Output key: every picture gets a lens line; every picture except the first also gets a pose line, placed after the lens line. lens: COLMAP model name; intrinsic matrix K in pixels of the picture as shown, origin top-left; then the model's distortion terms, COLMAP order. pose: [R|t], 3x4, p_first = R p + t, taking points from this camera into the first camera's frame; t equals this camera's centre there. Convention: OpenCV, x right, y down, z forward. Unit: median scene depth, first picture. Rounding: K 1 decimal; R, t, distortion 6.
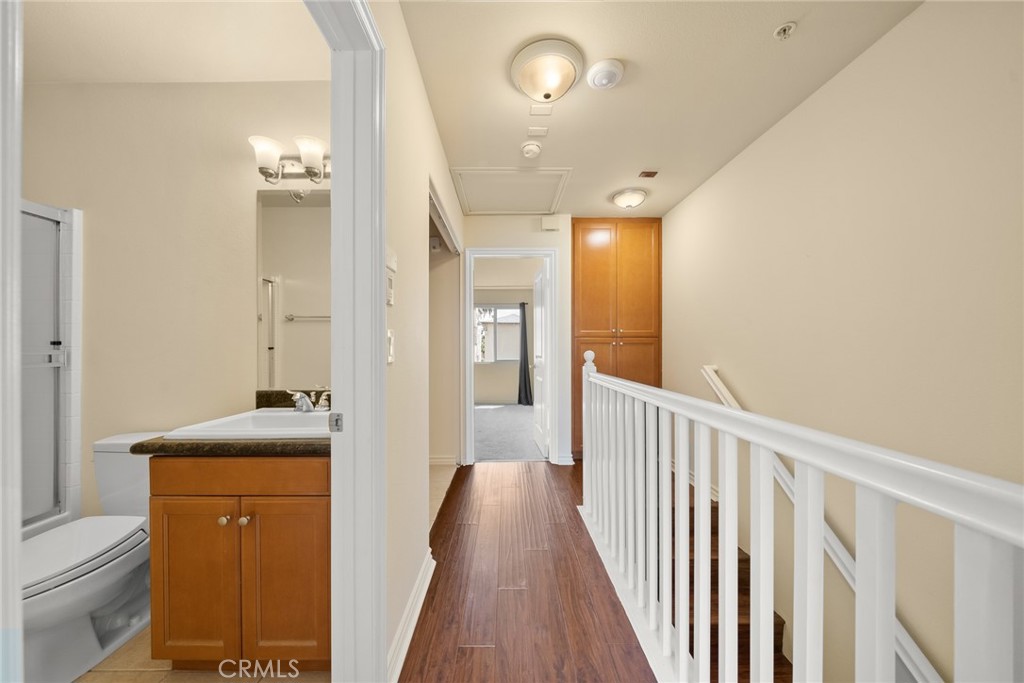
lens RADIAL K [[352.8, 0, 509.6], [0, 352.8, 350.6], [0, 0, 1]] dist [-0.006050, -0.000169]
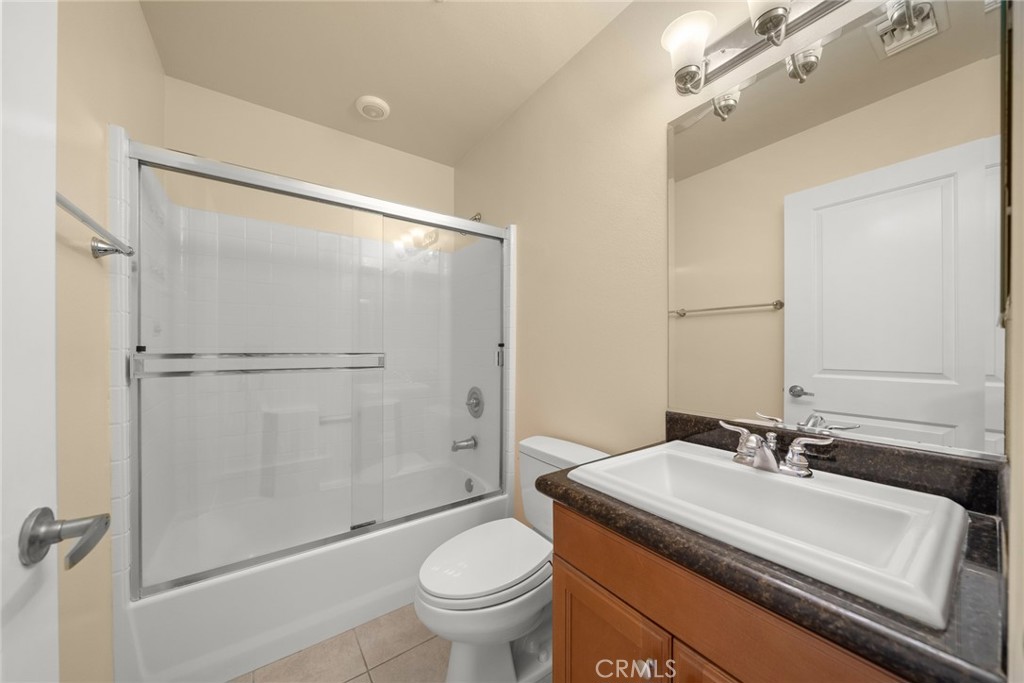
lens RADIAL K [[352.8, 0, 508.3], [0, 352.8, 350.7], [0, 0, 1]] dist [-0.006050, -0.000169]
pose [[0.578938, 0.003883, -0.815362, -0.339553], [-0.006292, 0.999980, 0.000295, -0.004265], [0.815347, 0.004960, 0.578951, 0.348164]]
